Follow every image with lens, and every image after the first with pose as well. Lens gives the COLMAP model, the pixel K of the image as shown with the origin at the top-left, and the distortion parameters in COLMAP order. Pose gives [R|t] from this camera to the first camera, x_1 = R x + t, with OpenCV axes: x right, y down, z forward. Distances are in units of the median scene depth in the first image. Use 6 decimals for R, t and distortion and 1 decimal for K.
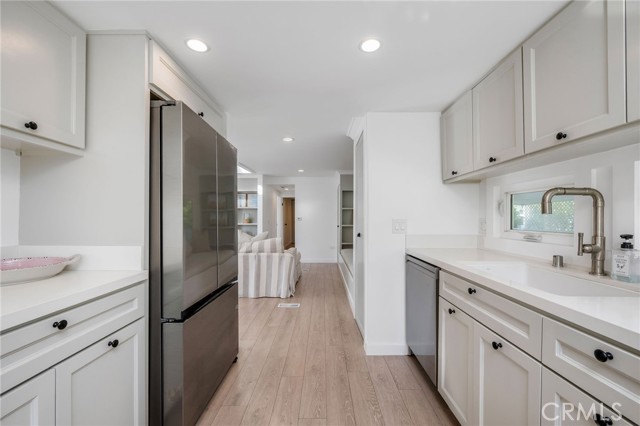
lens RADIAL K [[261.6, 0, 320.0], [0, 261.6, 213.0], [0, 0, 1]] dist [-0.002176, -0.000114]
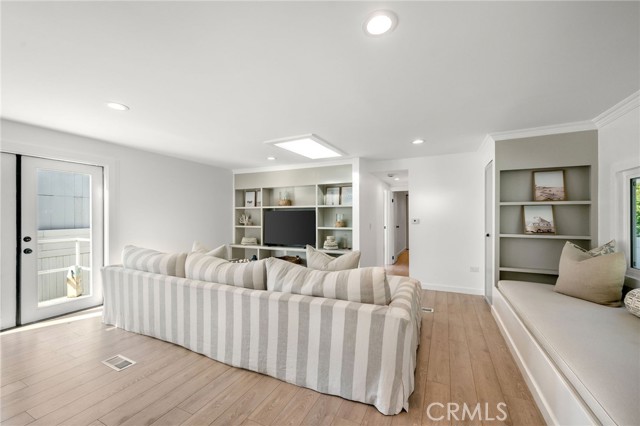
lens RADIAL K [[261.6, 0, 320.0], [0, 261.6, 213.0], [0, 0, 1]] dist [-0.002176, -0.000114]
pose [[0.911284, -0.005770, -0.411738, -0.030213], [0.011178, 0.999880, 0.010729, -0.008907], [0.411627, -0.014380, 0.911239, 0.320026]]
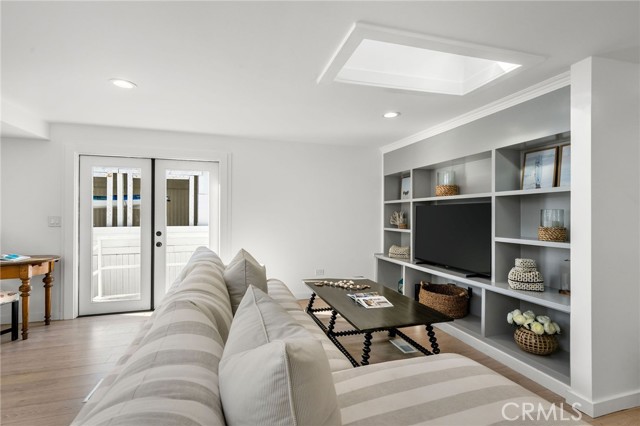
lens RADIAL K [[308.4, 0, 320.0], [0, 308.4, 213.0], [0, 0, 1]] dist [0.002760, 0.000733]
pose [[0.303042, -0.001714, -0.952976, -0.015738], [0.019222, 0.999806, 0.004314, -0.000587], [0.952783, -0.019625, 0.303016, 0.643849]]
